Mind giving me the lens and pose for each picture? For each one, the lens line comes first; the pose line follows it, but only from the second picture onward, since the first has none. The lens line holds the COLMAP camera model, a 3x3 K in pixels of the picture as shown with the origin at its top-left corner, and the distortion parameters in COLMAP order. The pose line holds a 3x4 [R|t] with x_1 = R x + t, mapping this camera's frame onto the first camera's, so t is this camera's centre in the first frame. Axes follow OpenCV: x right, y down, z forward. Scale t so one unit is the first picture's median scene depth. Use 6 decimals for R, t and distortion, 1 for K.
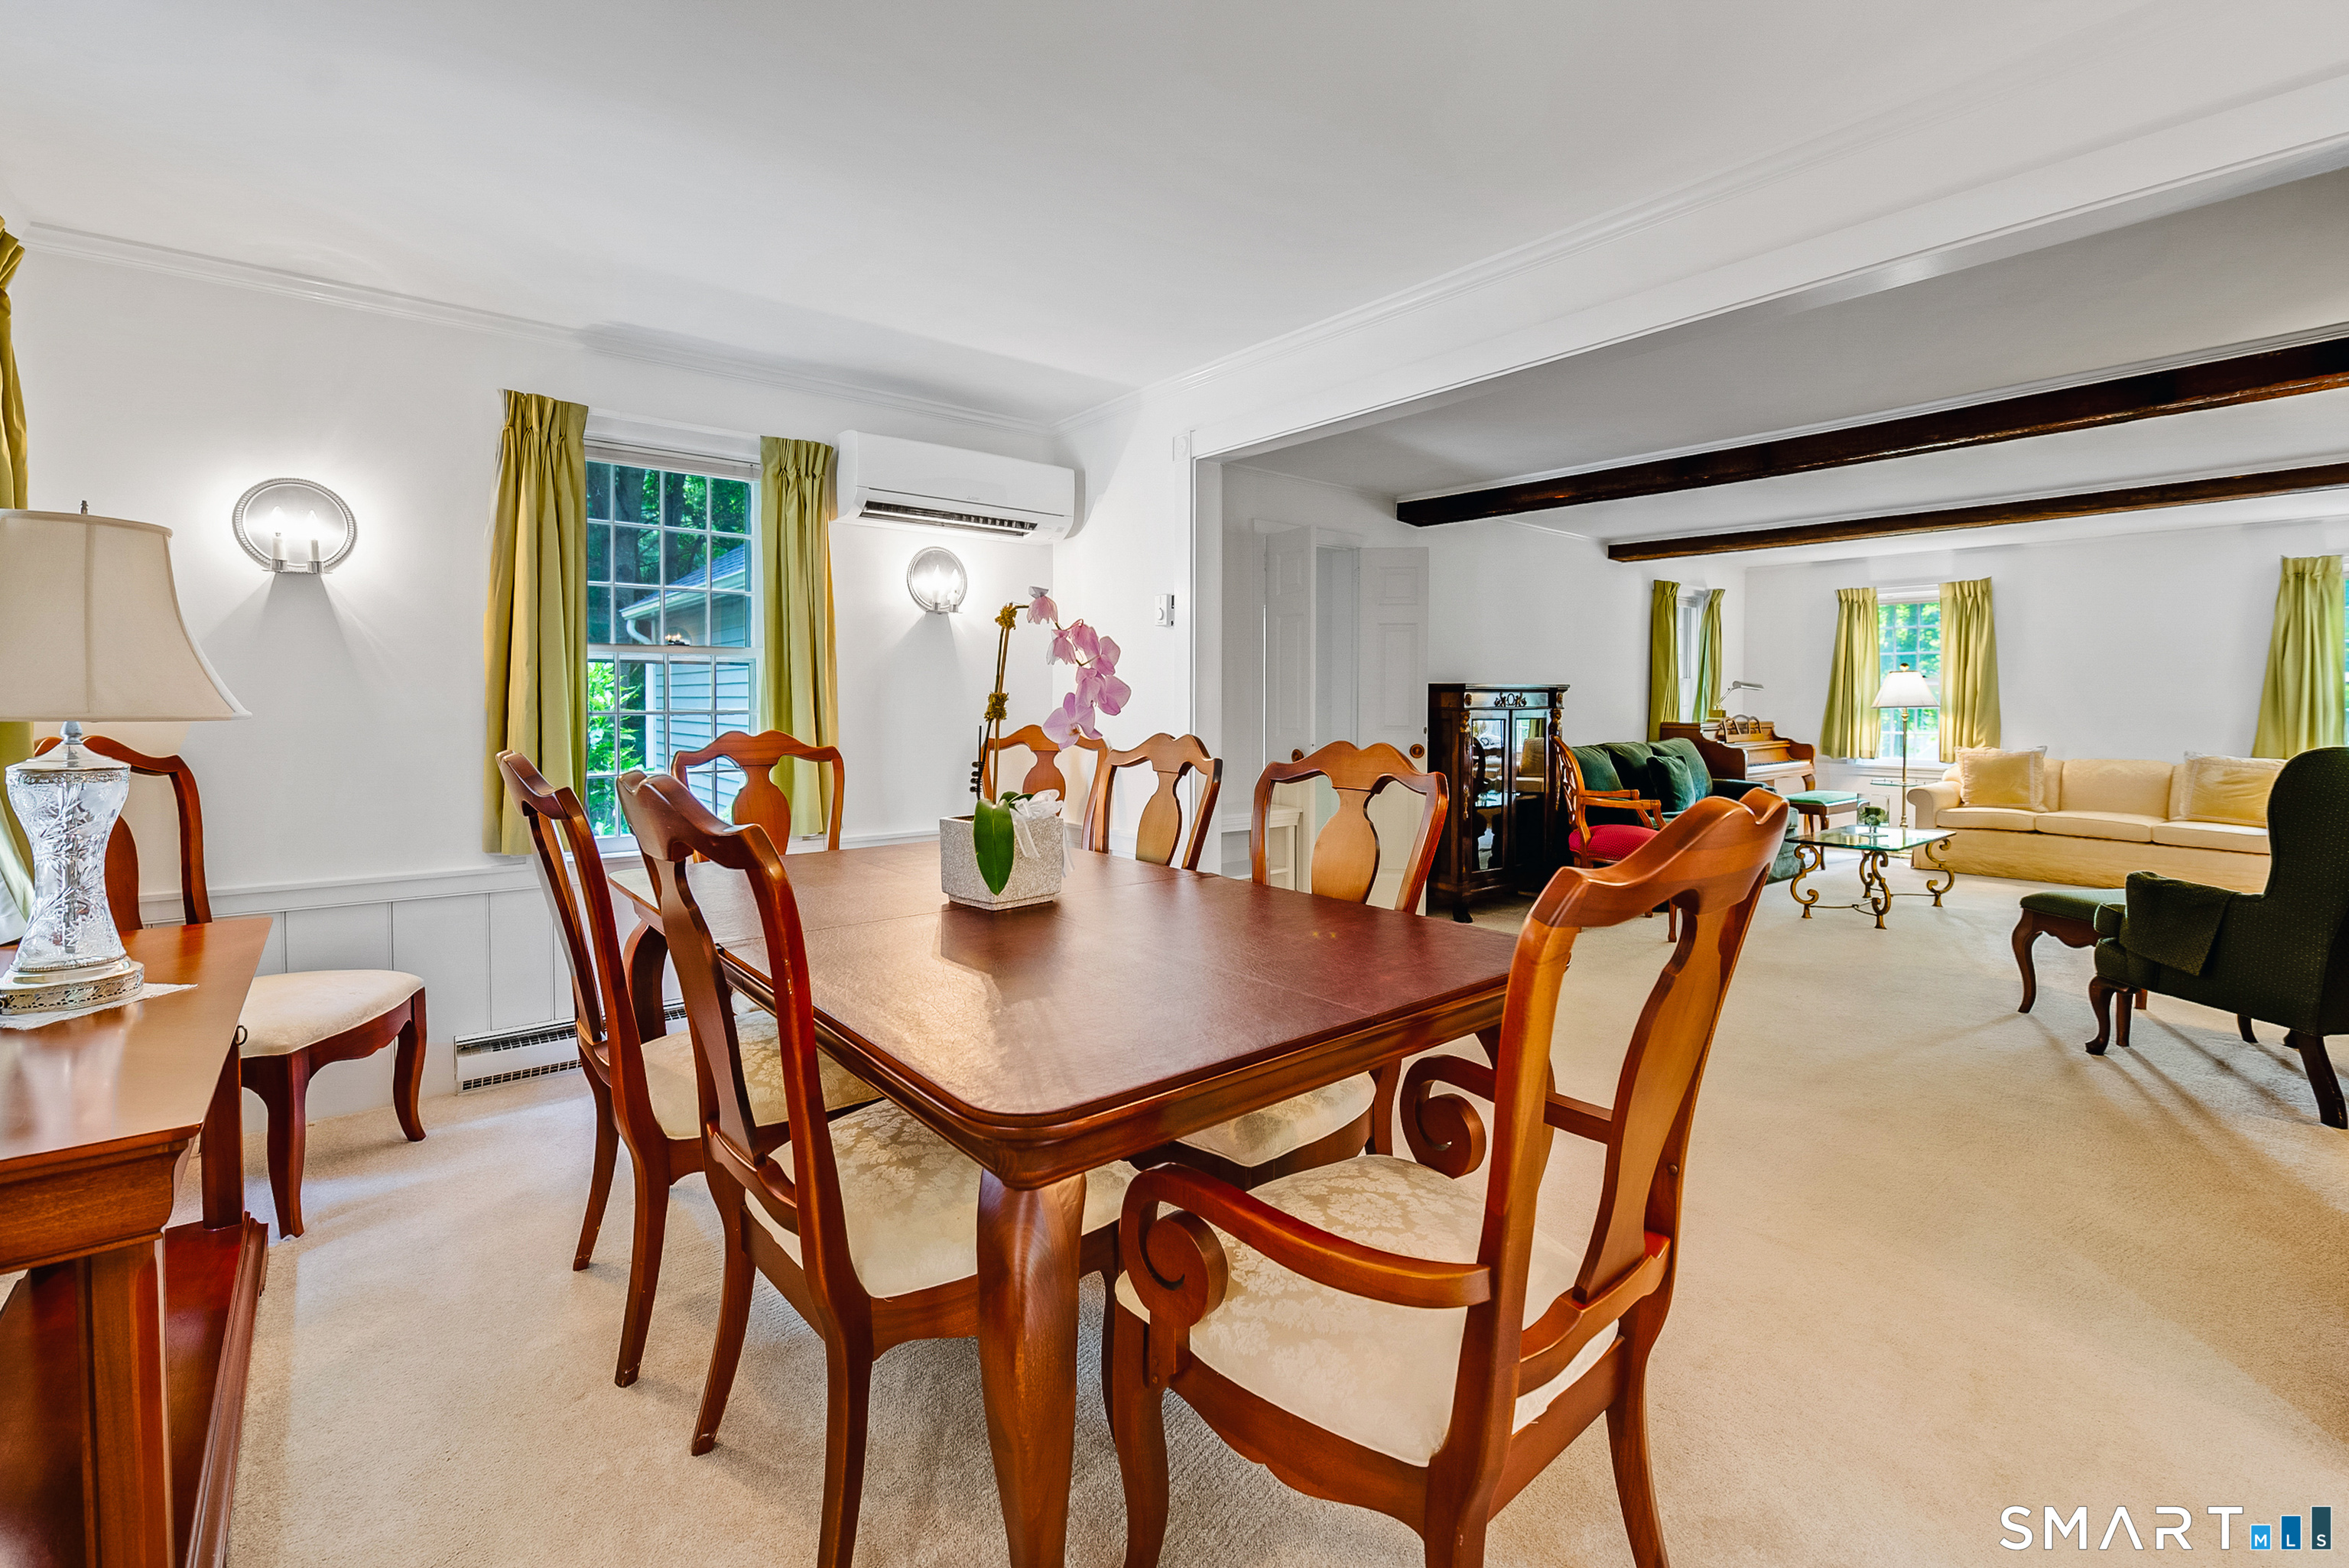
lens RADIAL K [[1021.2, 0, 1136.6], [0, 1021.2, 727.6], [0, 0, 1]] dist [-0.011334, -0.000214]
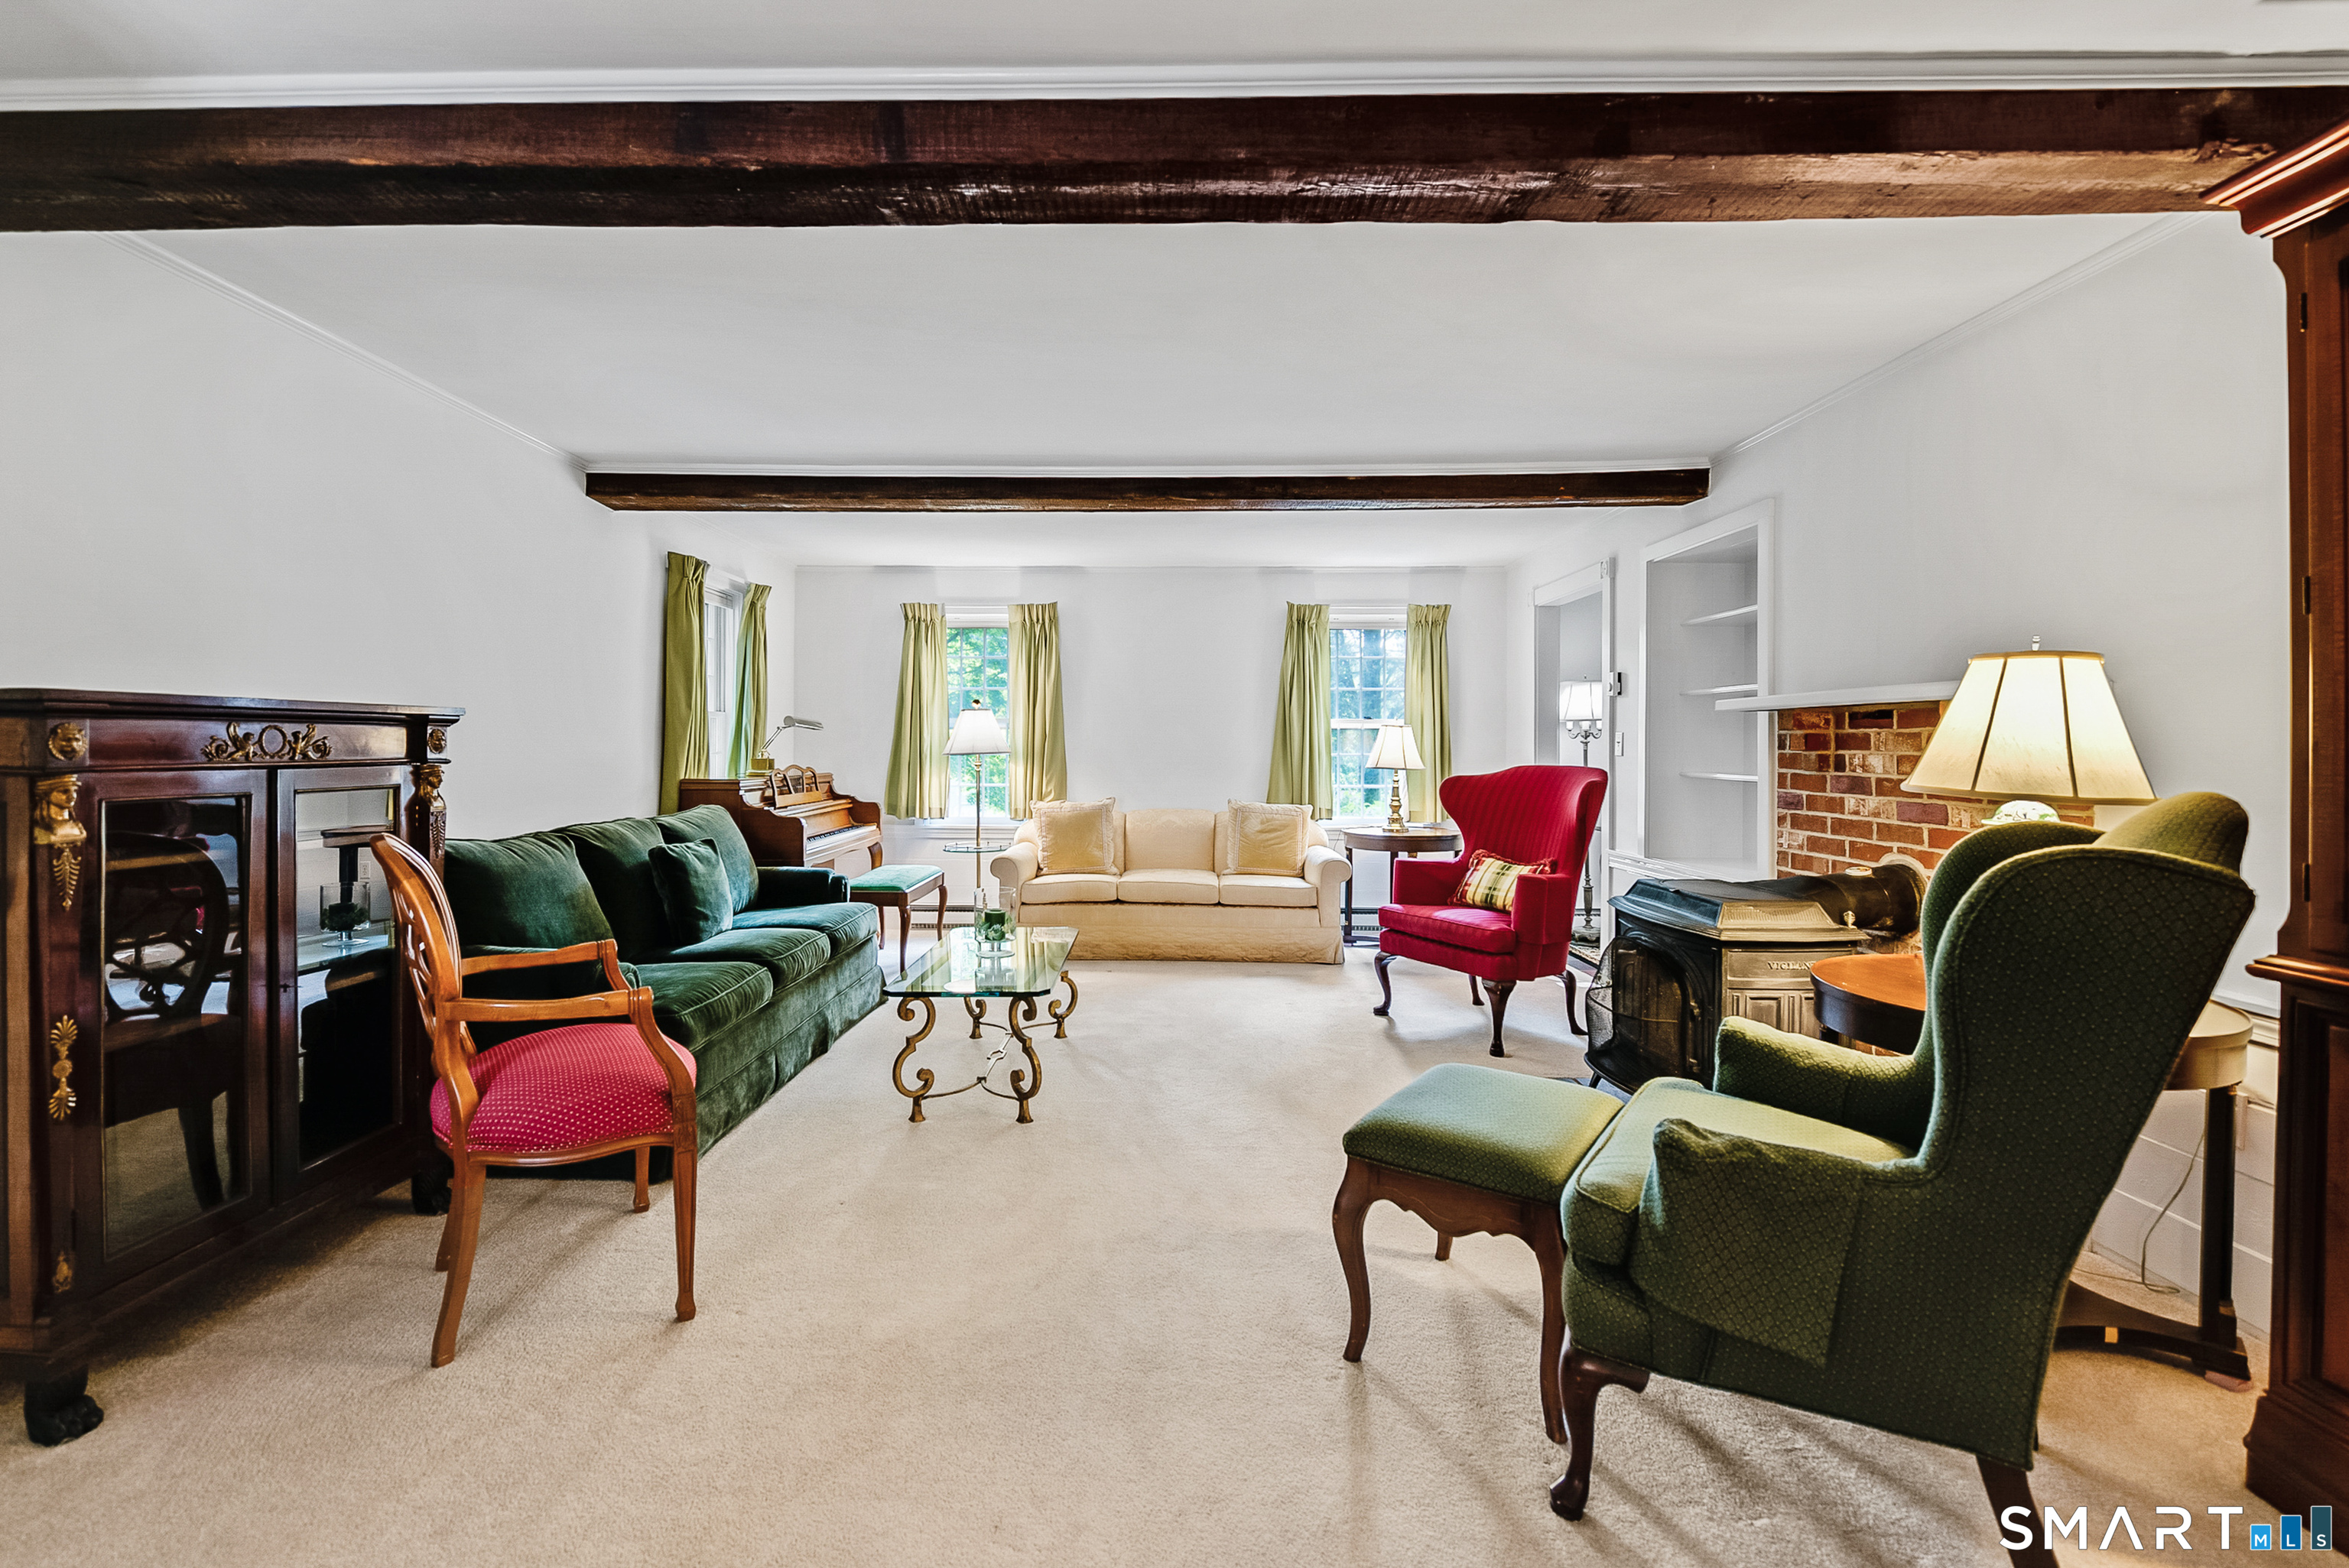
lens RADIAL K [[1021.2, 0, 1136.6], [0, 1021.2, 727.6], [0, 0, 1]] dist [-0.011334, -0.000214]
pose [[0.637732, 0.014226, 0.770127, 0.225676], [0.019332, 0.999219, -0.034467, -0.010885], [-0.770016, 0.036869, 0.636959, 0.410610]]
